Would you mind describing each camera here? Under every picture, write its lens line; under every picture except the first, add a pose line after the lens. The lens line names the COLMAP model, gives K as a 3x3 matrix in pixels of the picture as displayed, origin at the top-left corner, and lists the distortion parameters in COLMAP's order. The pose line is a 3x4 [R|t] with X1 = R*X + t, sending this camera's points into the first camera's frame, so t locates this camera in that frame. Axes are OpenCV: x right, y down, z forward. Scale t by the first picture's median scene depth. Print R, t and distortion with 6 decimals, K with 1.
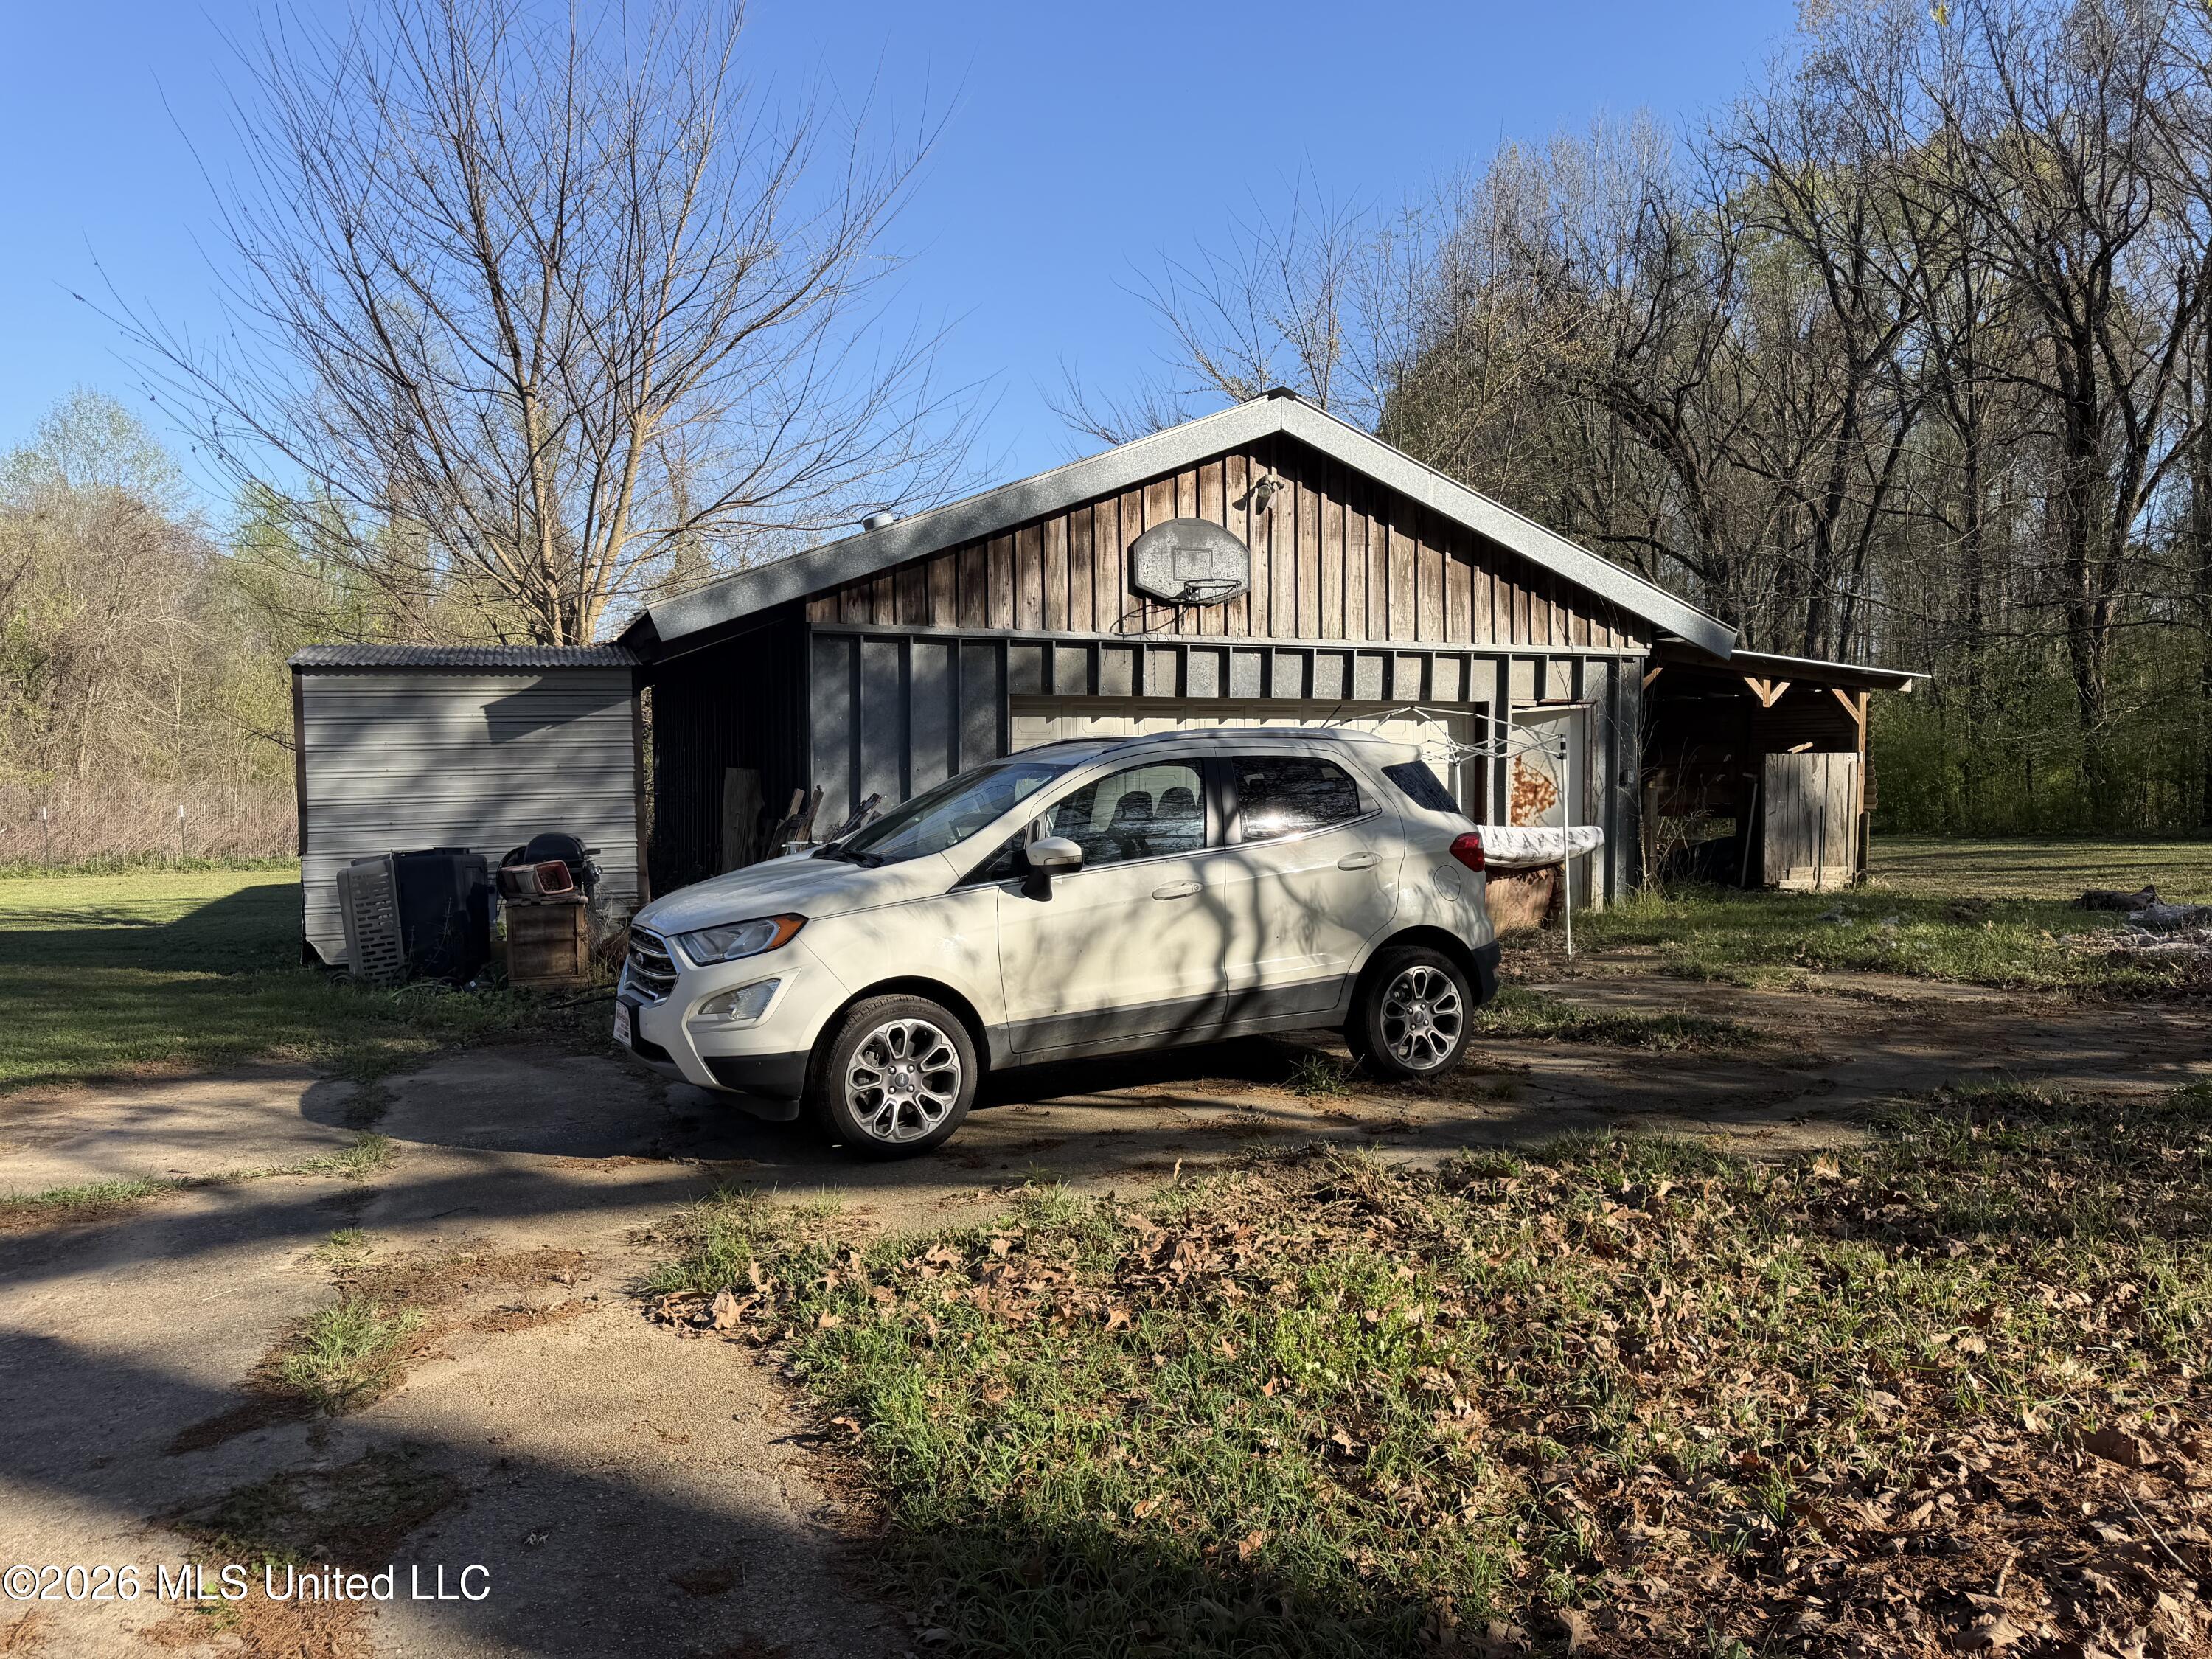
lens RADIAL K [[1565.8, 0, 1094.6], [0, 1565.8, 800.5], [0, 0, 1]] dist [-0.004102, -0.000070]
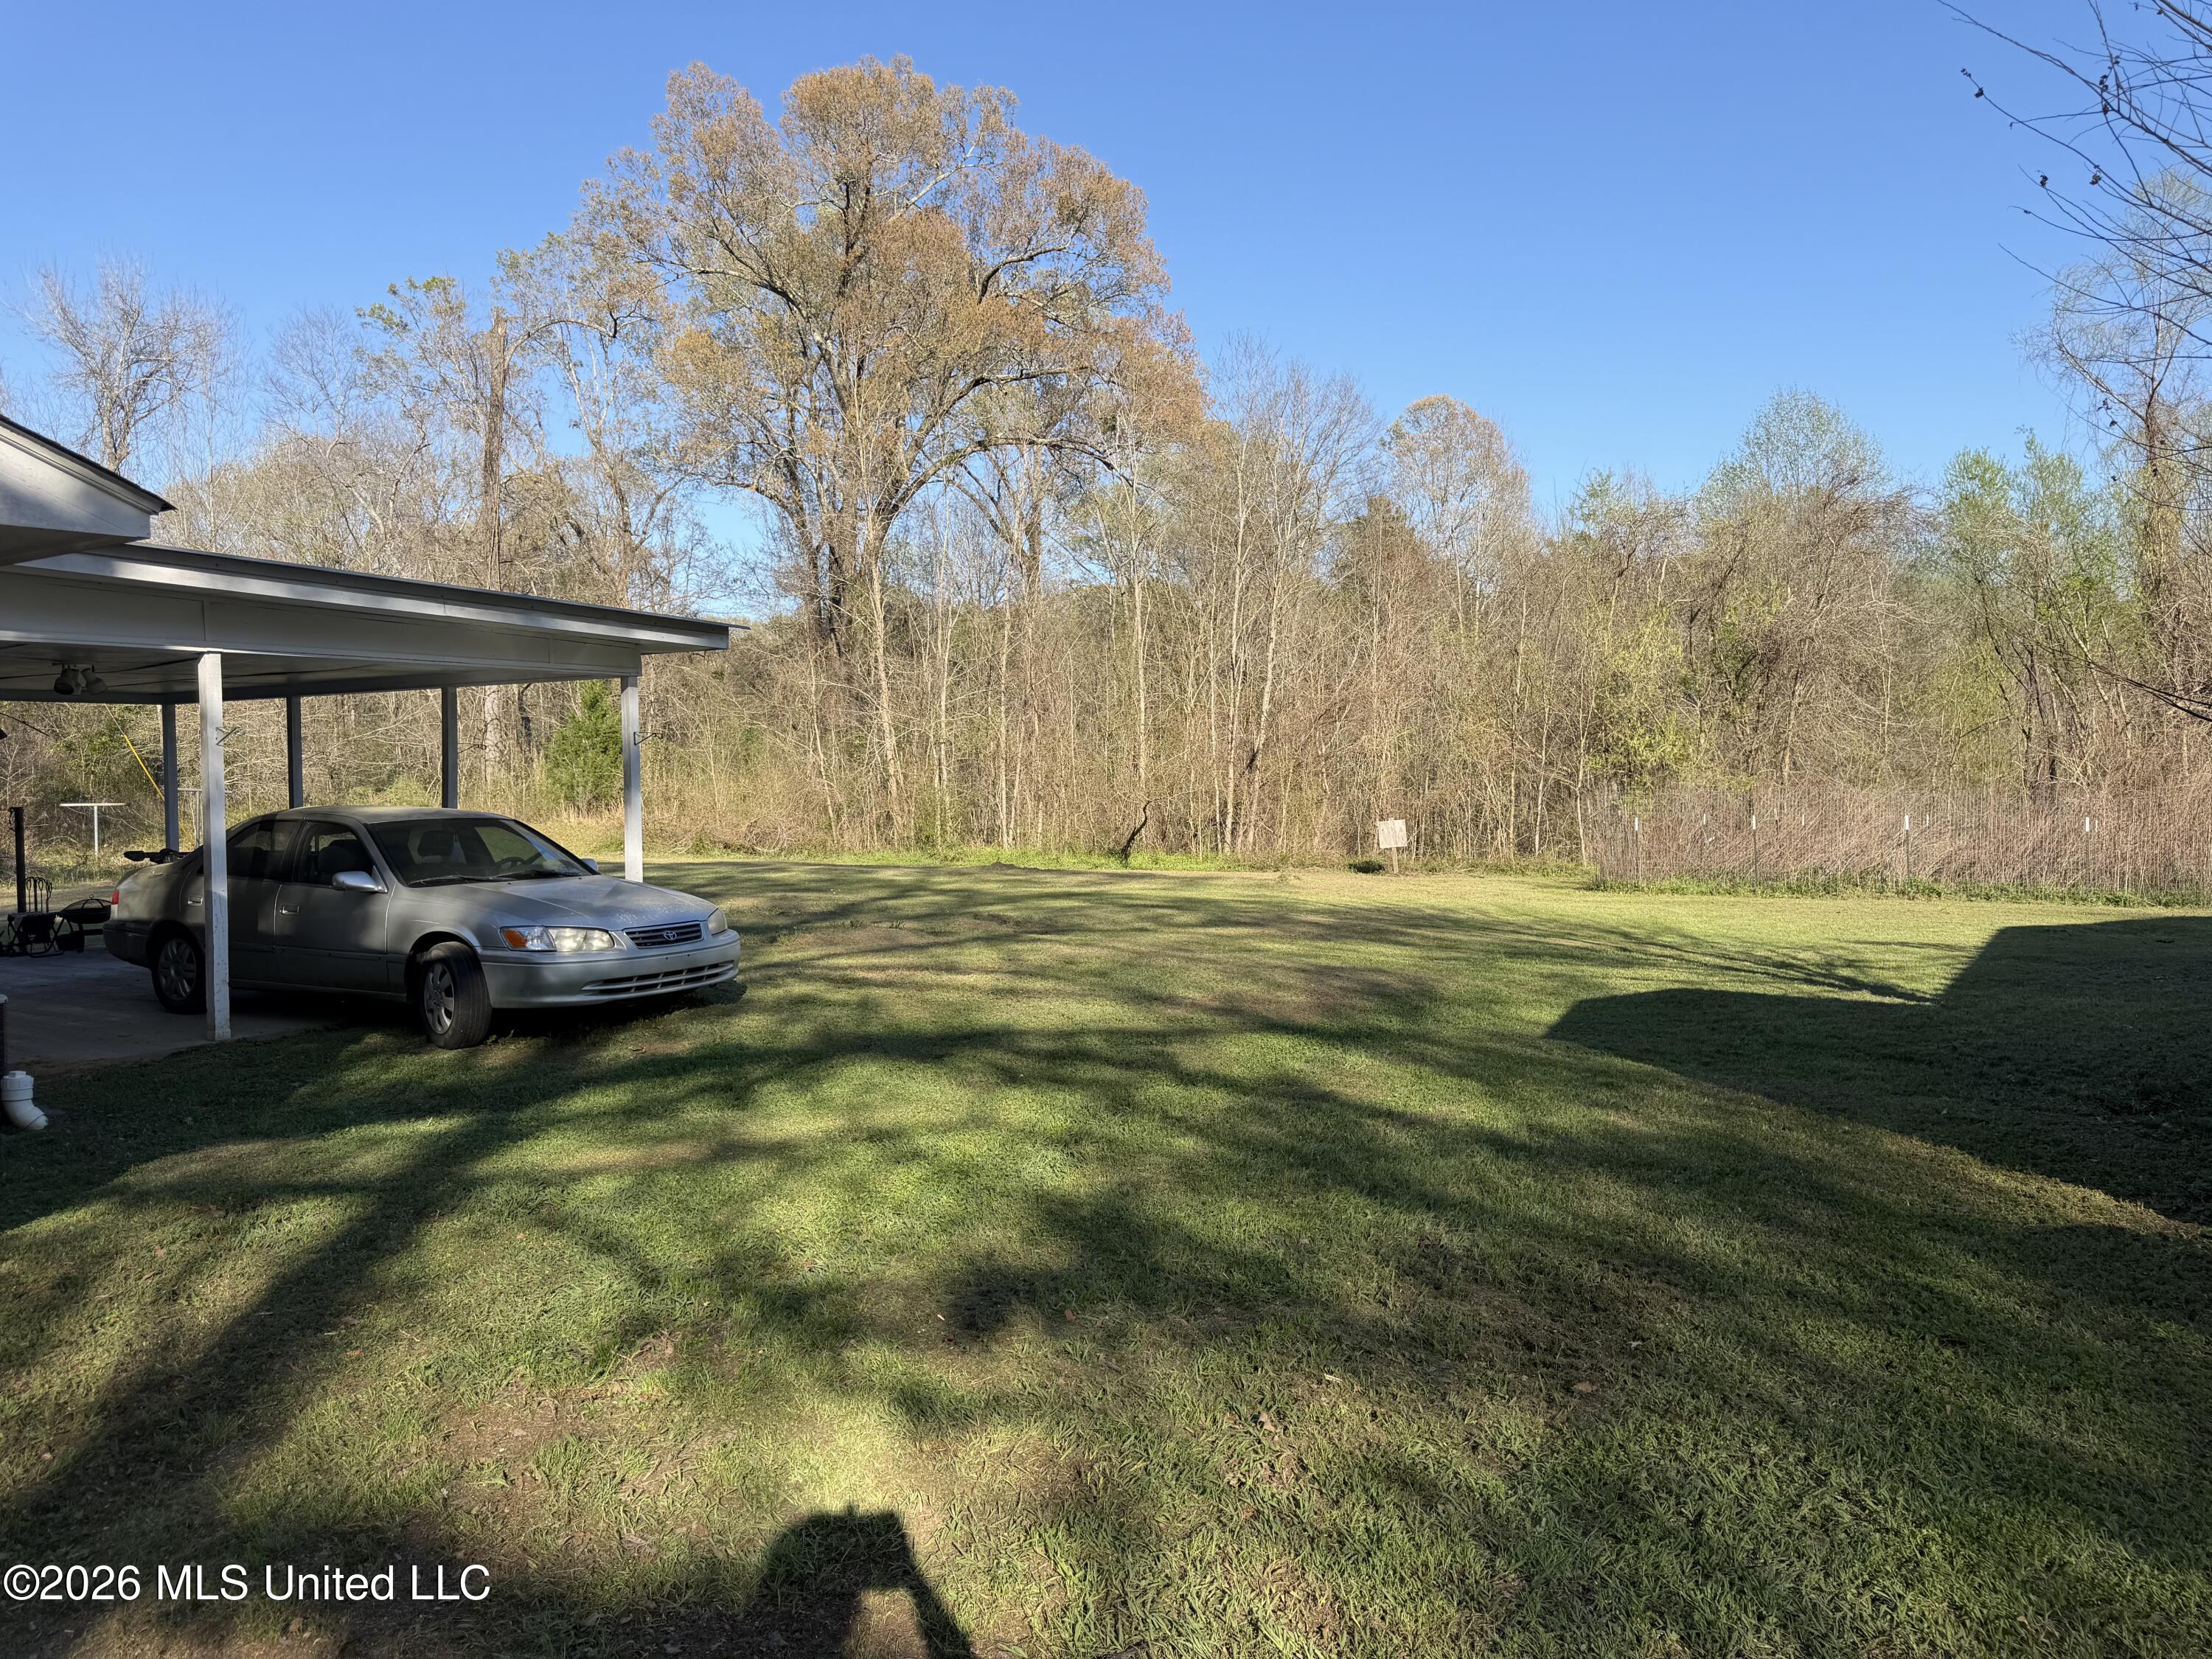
lens RADIAL K [[1571.5, 0, 1106.0], [0, 1571.5, 829.5], [0, 0, 1]] dist [0.140312, -0.184334]
pose [[0.566997, 0.019150, -0.823497, -0.061494], [-0.004471, 0.999787, 0.020171, -0.002814], [0.823707, -0.007756, 0.566962, 0.083945]]
